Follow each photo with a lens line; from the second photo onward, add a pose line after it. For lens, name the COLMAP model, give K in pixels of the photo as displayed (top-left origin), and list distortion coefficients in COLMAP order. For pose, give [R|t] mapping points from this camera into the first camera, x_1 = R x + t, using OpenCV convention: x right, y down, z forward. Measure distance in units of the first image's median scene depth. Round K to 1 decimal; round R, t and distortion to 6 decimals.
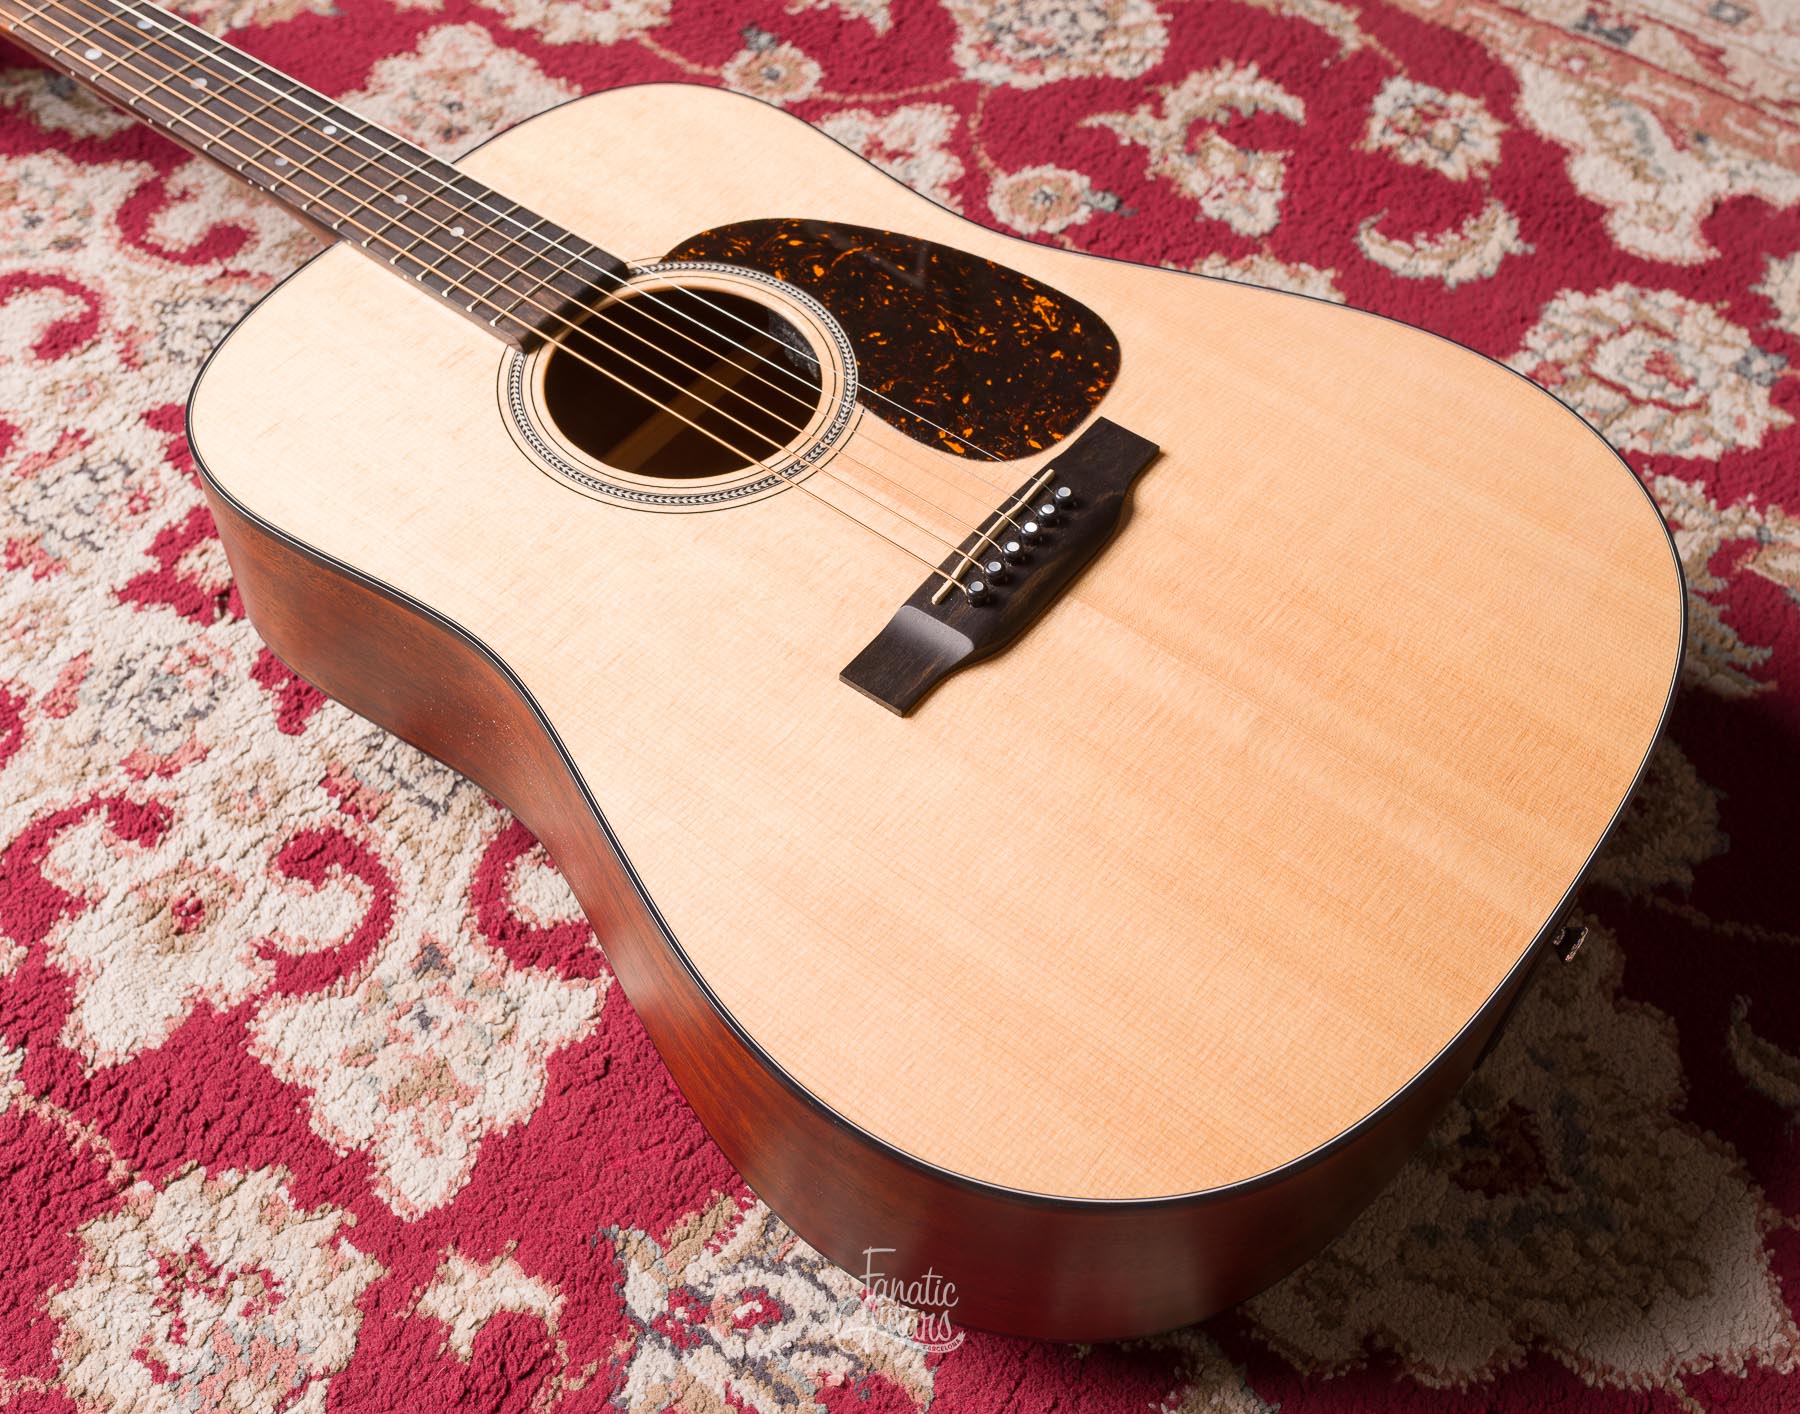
lens RADIAL K [[2043.8, 0, 890.2], [0, 2043.8, 708.0], [0, 0, 1]] dist [-0.002152, 0.007851]
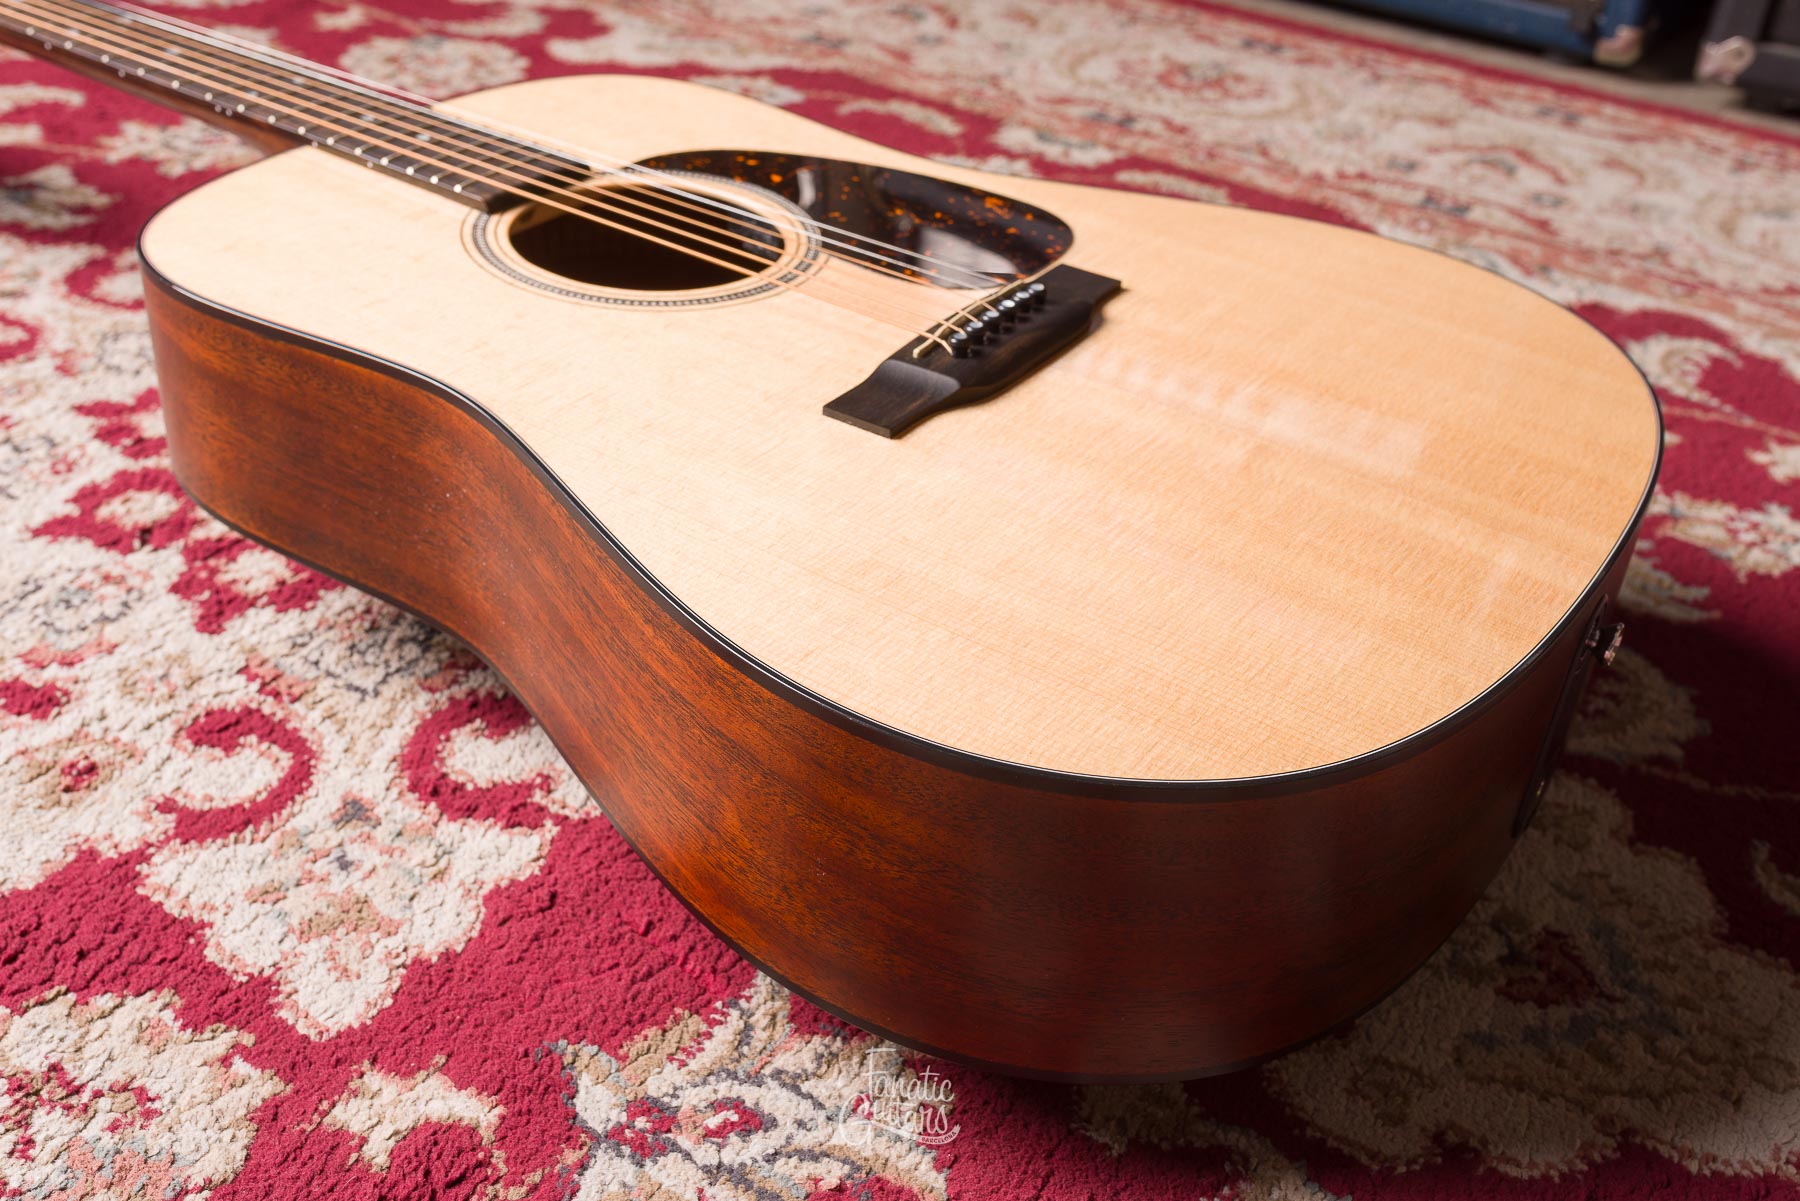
lens RADIAL K [[1911.3, 0, 900.0], [0, 1911.3, 600.5], [0, 0, 1]] dist [0.001380, -0.001421]
pose [[0.996501, -0.001076, 0.083569, -0.051890], [0.028457, 0.944536, -0.327172, 0.296061], [-0.078582, 0.328405, 0.941262, 0.148846]]
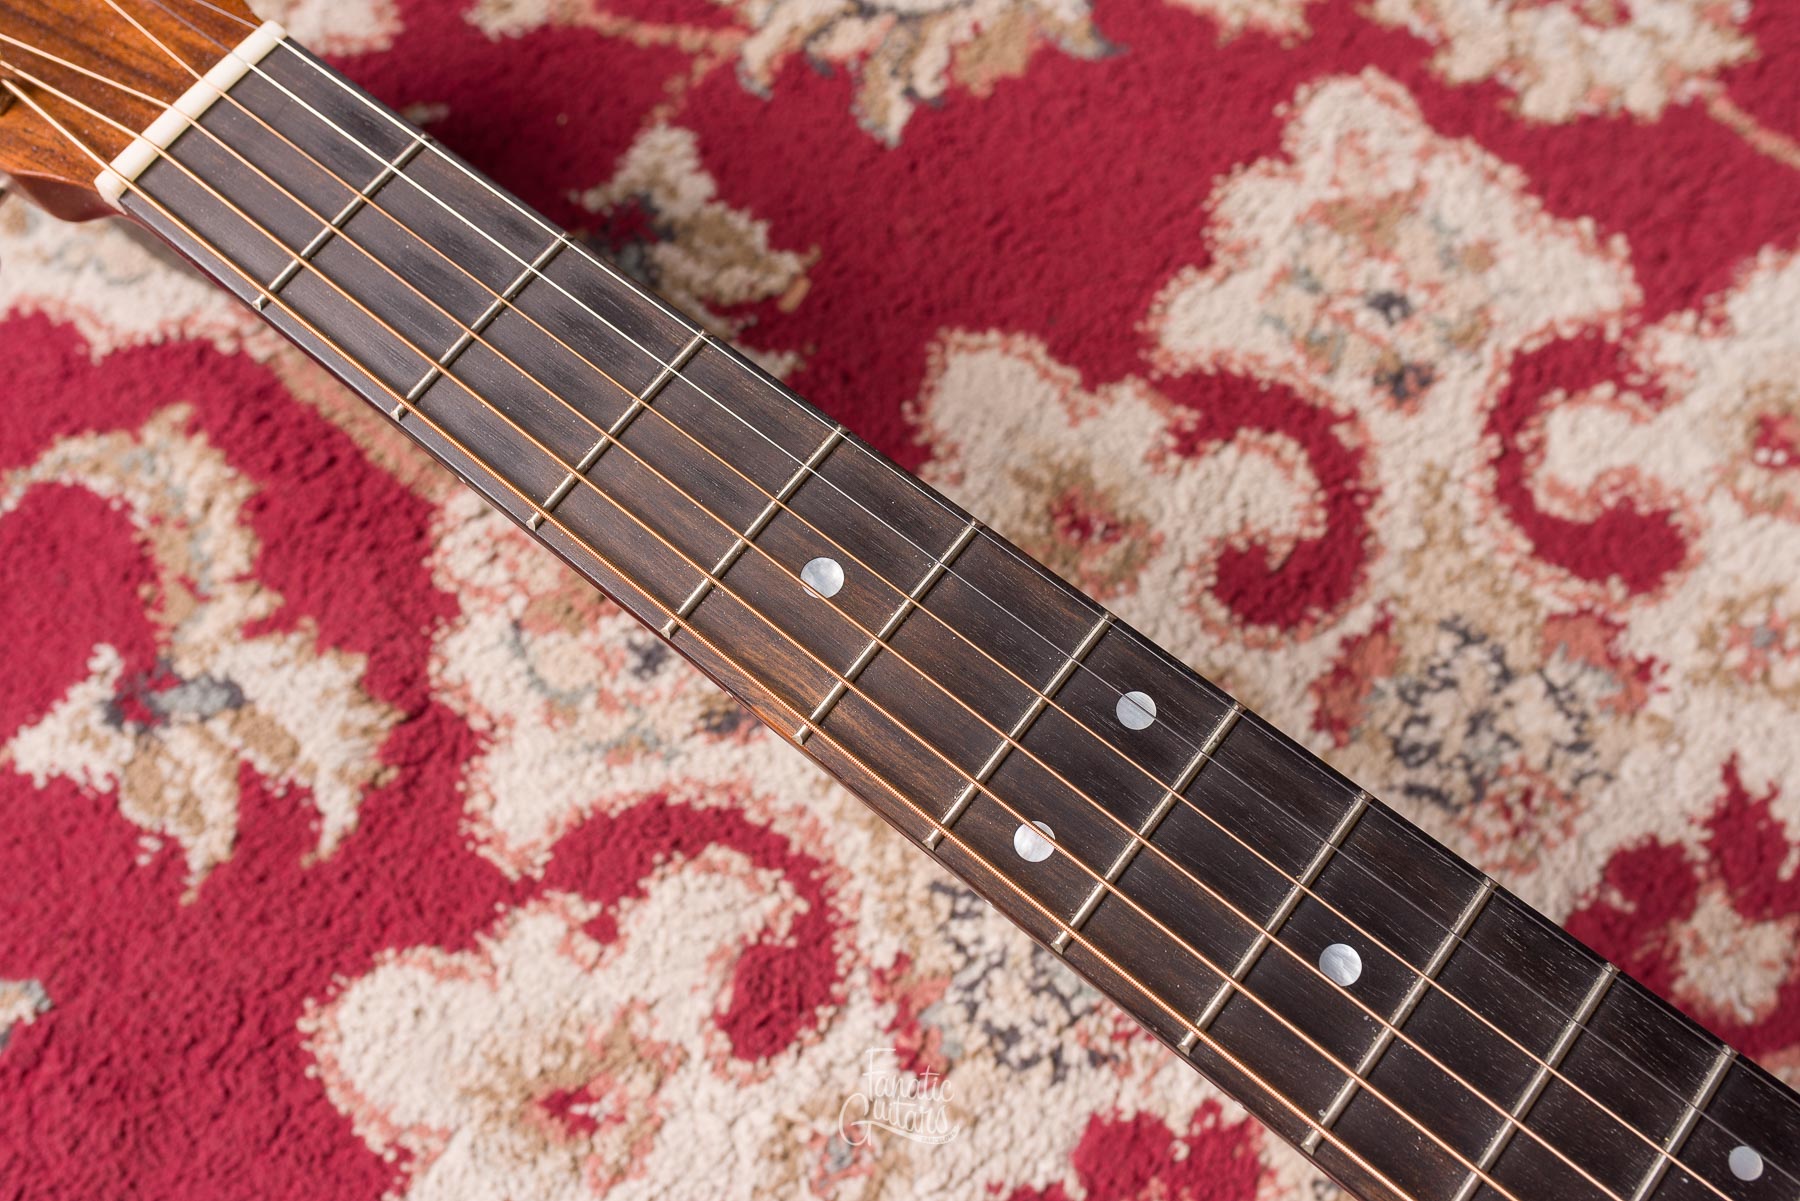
lens RADIAL K [[1803.3, 0, 900.0], [0, 1803.3, 600.5], [0, 0, 1]] dist [0.003538, 0.004688]
pose [[0.998302, 0.002071, -0.058217, -0.411267], [0.016129, 0.950473, 0.310390, -0.486422], [0.055976, -0.310802, 0.948825, 0.719849]]
